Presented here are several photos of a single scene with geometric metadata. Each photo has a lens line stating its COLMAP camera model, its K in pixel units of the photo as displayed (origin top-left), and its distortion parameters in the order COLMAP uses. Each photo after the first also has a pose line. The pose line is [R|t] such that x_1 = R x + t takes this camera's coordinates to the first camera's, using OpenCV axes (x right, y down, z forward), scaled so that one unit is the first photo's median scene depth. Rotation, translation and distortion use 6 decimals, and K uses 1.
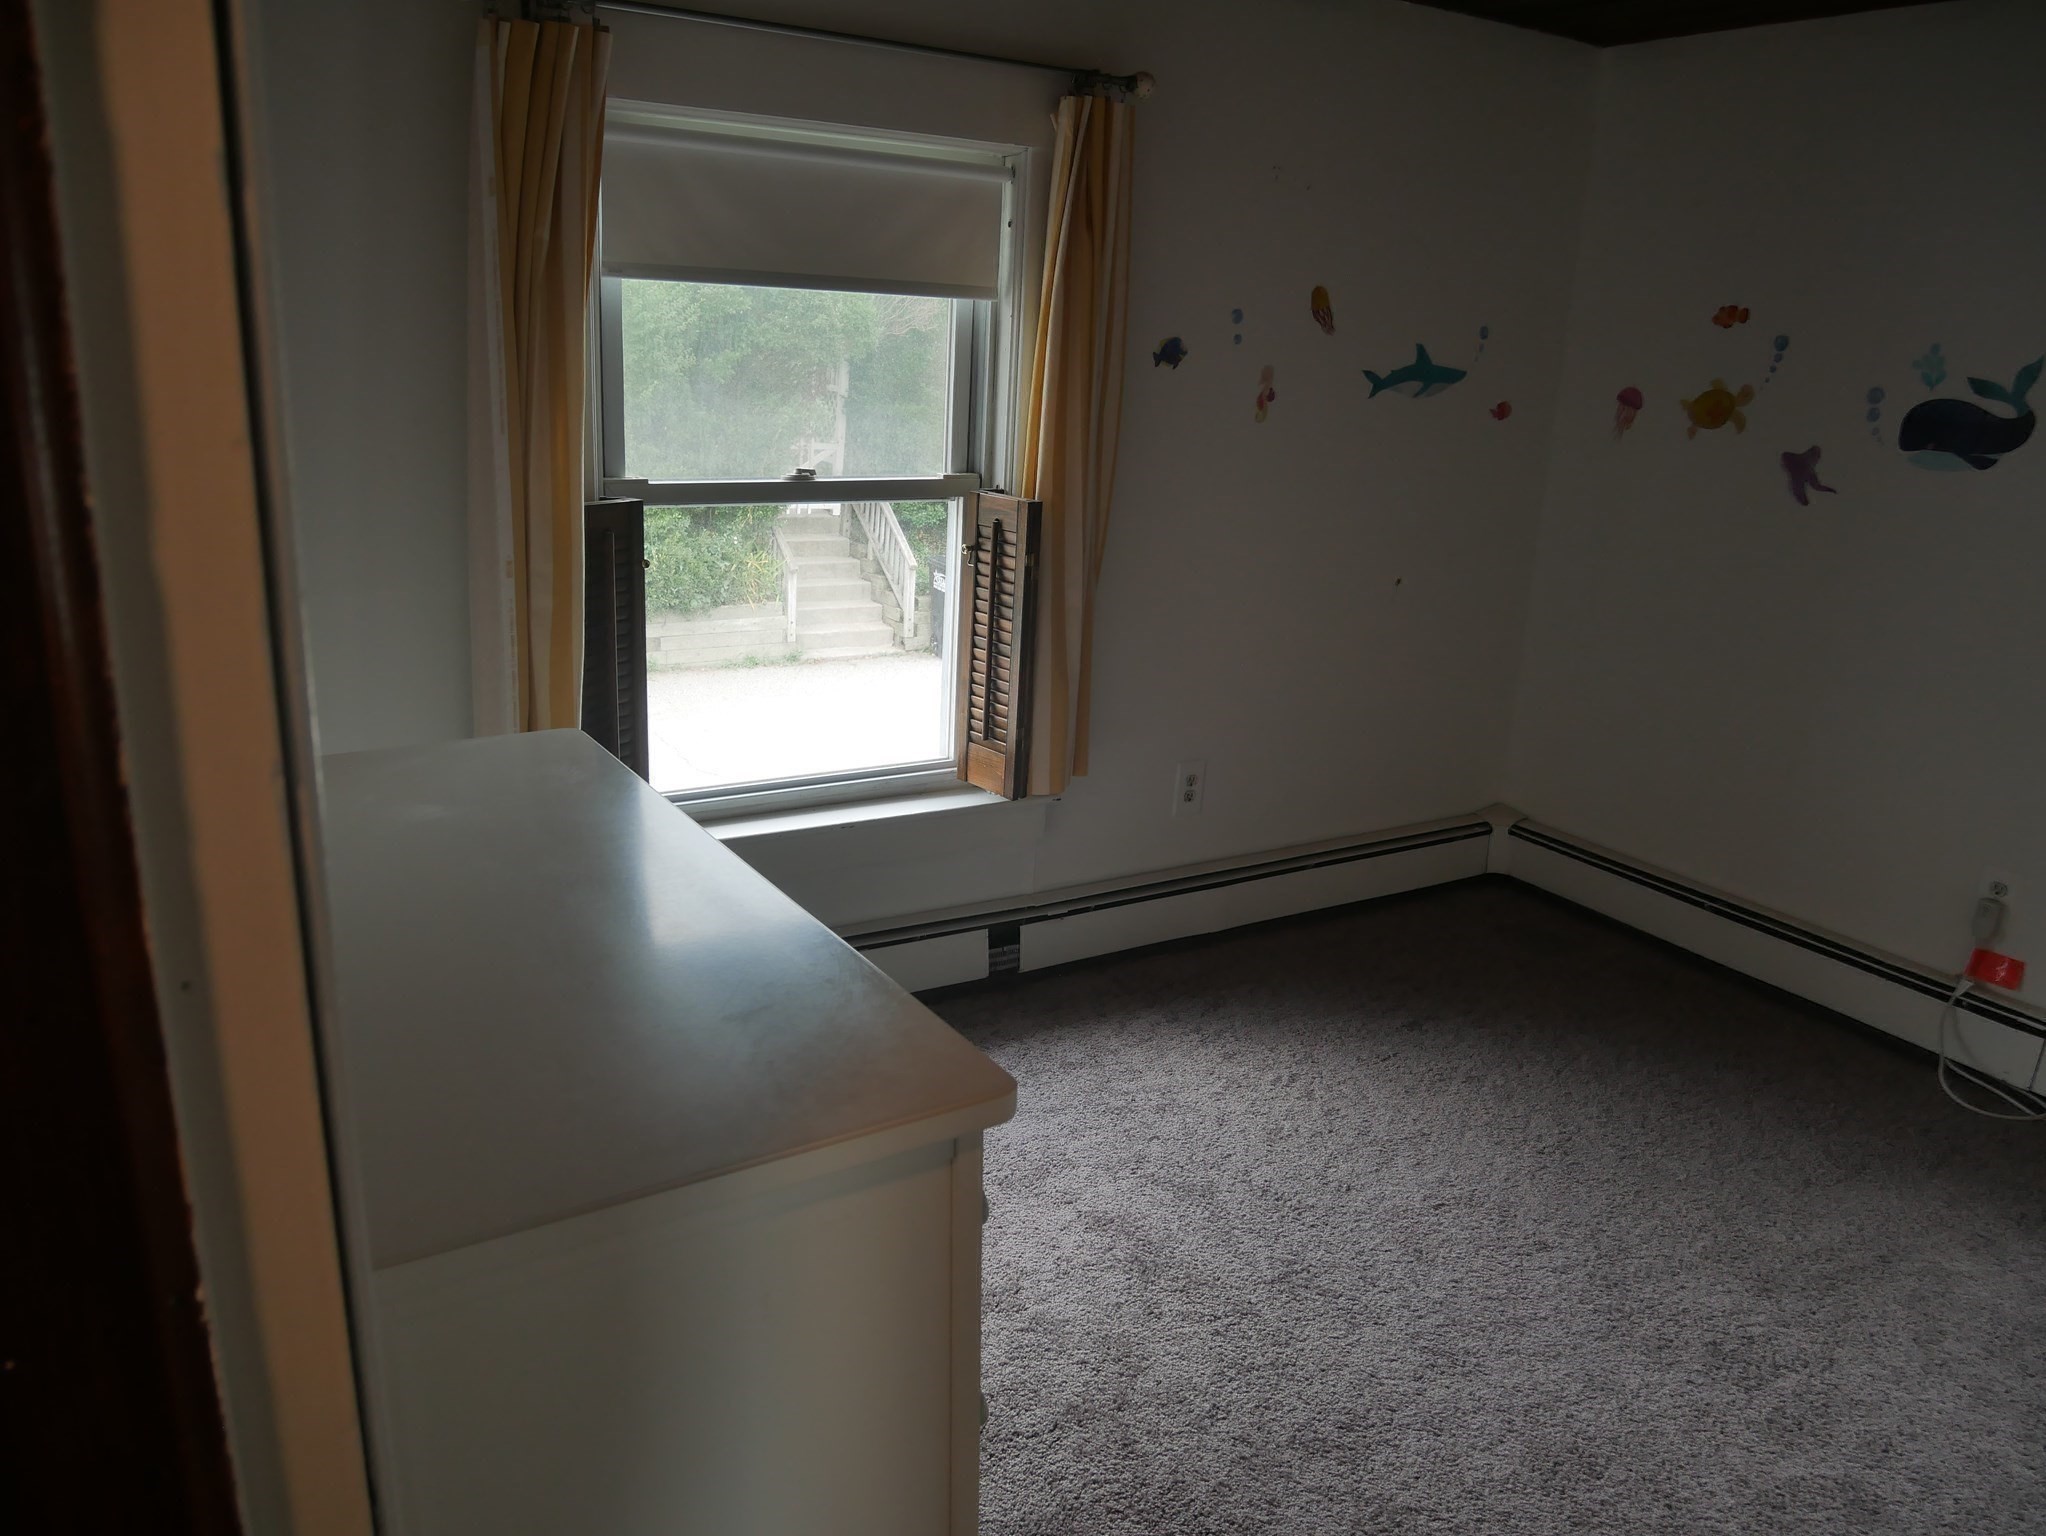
lens RADIAL K [[1469.5, 0, 1024.1], [0, 1469.5, 776.8], [0, 0, 1]] dist [-0.069664, 0.027816]
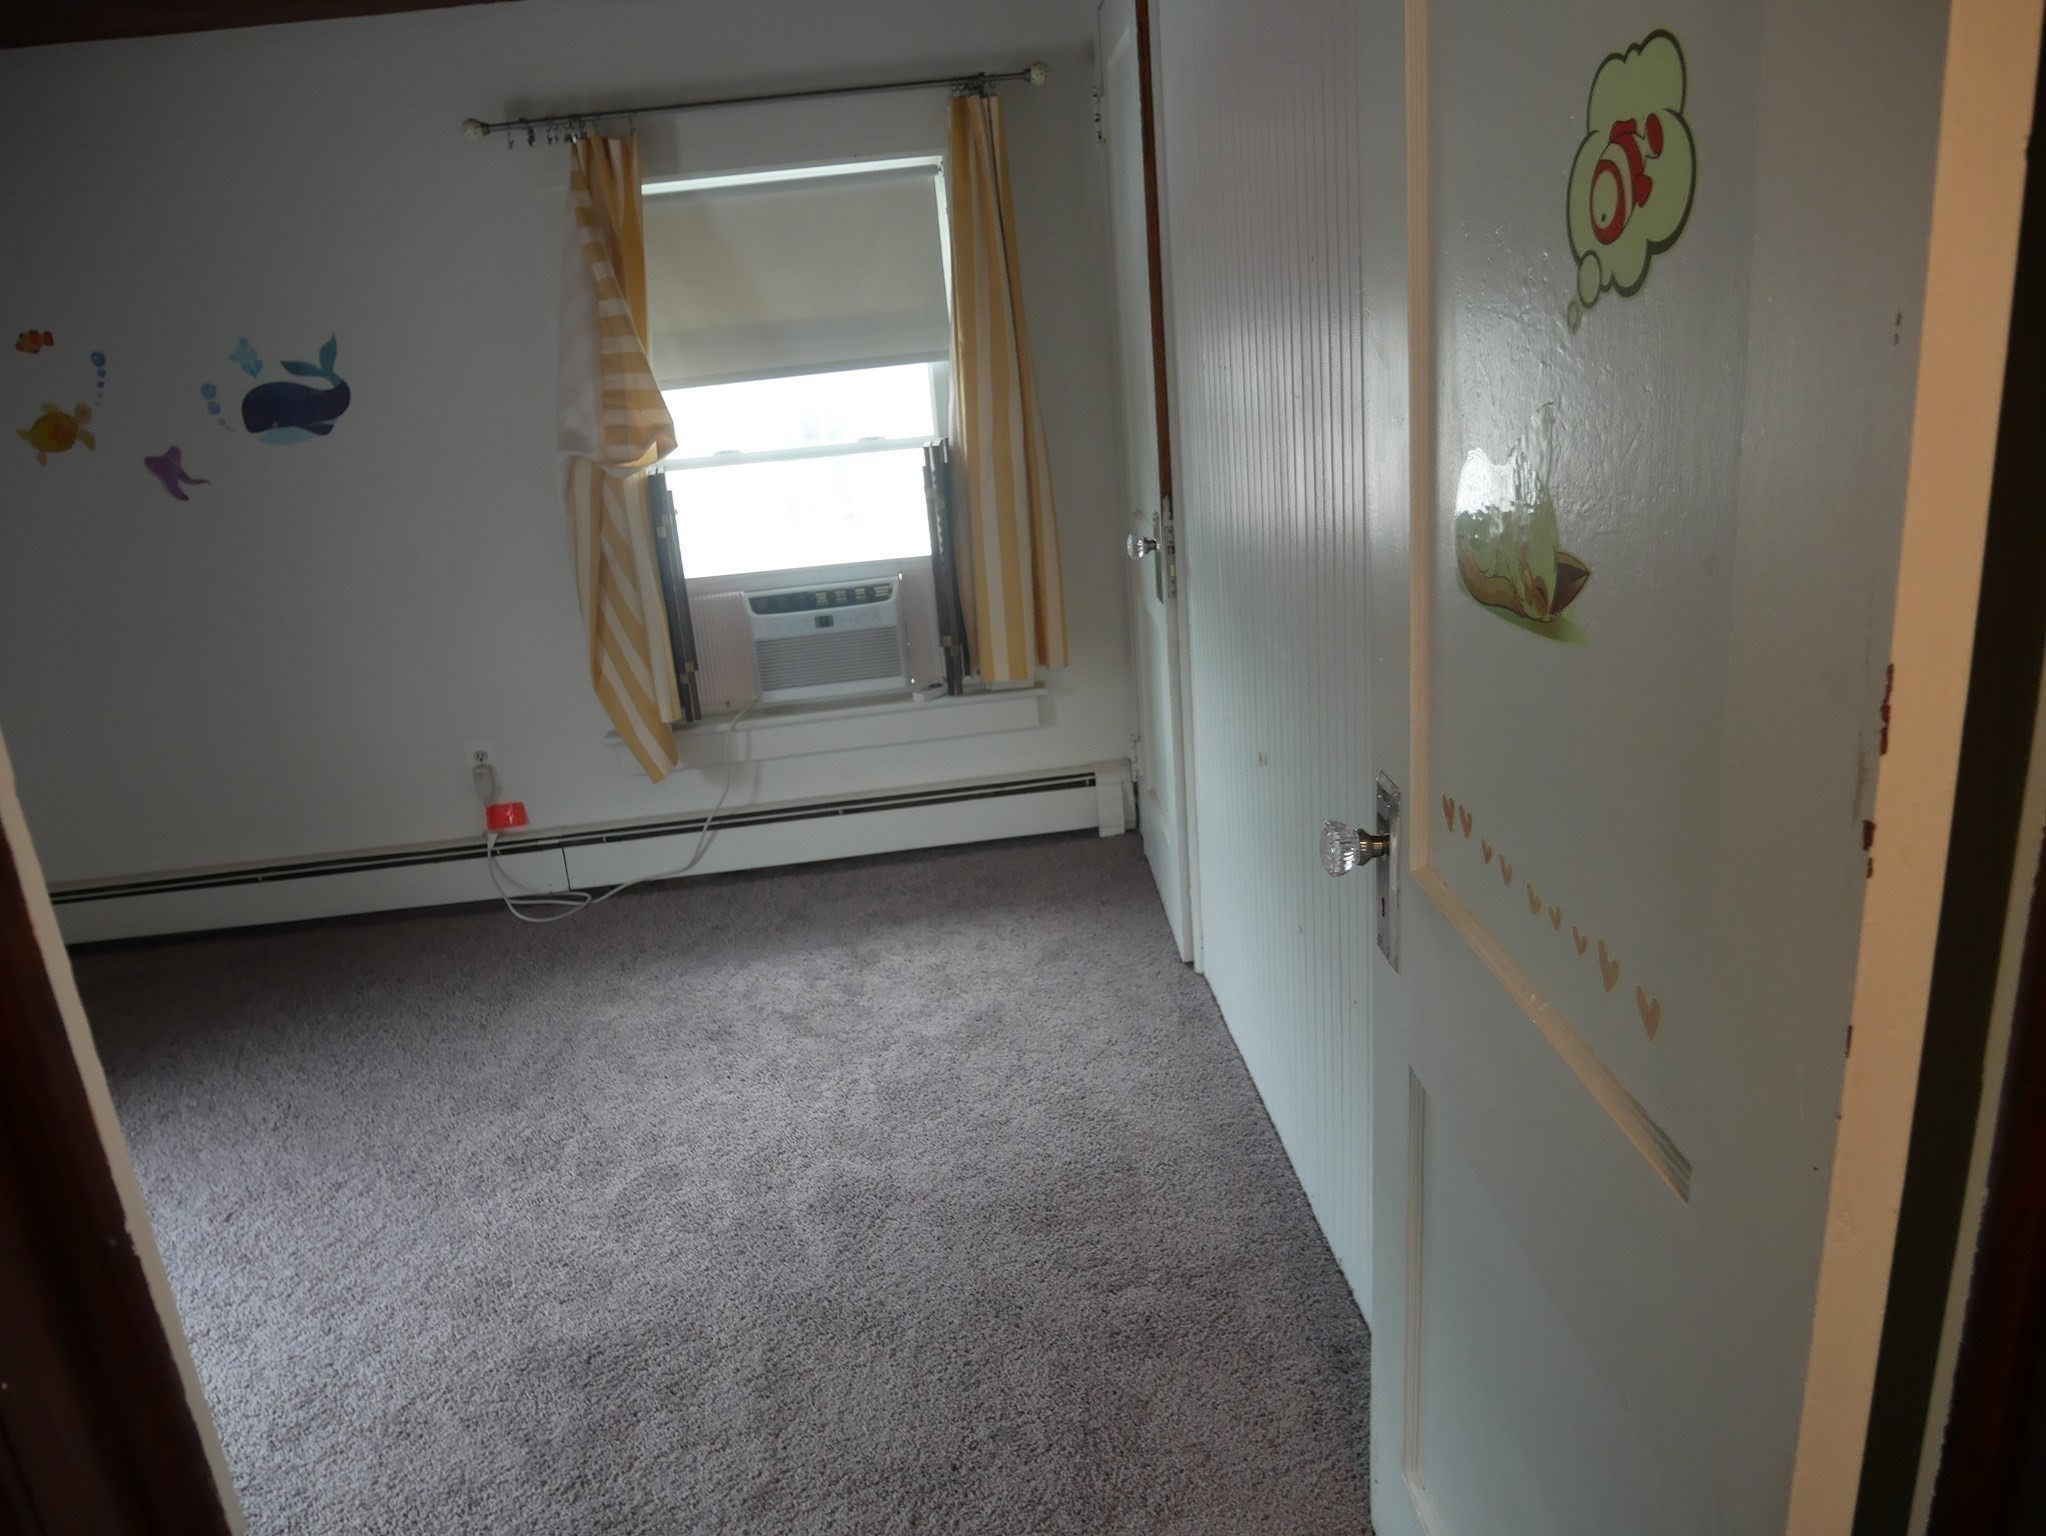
lens RADIAL K [[1469.5, 0, 1022.1], [0, 1469.5, 767.3], [0, 0, 1]] dist [-0.069664, 0.027816]
pose [[0.439131, -0.352104, 0.826551, -0.163901], [0.360097, 0.911850, 0.197128, 0.008195], [-0.823100, 0.211073, 0.527214, -0.047647]]
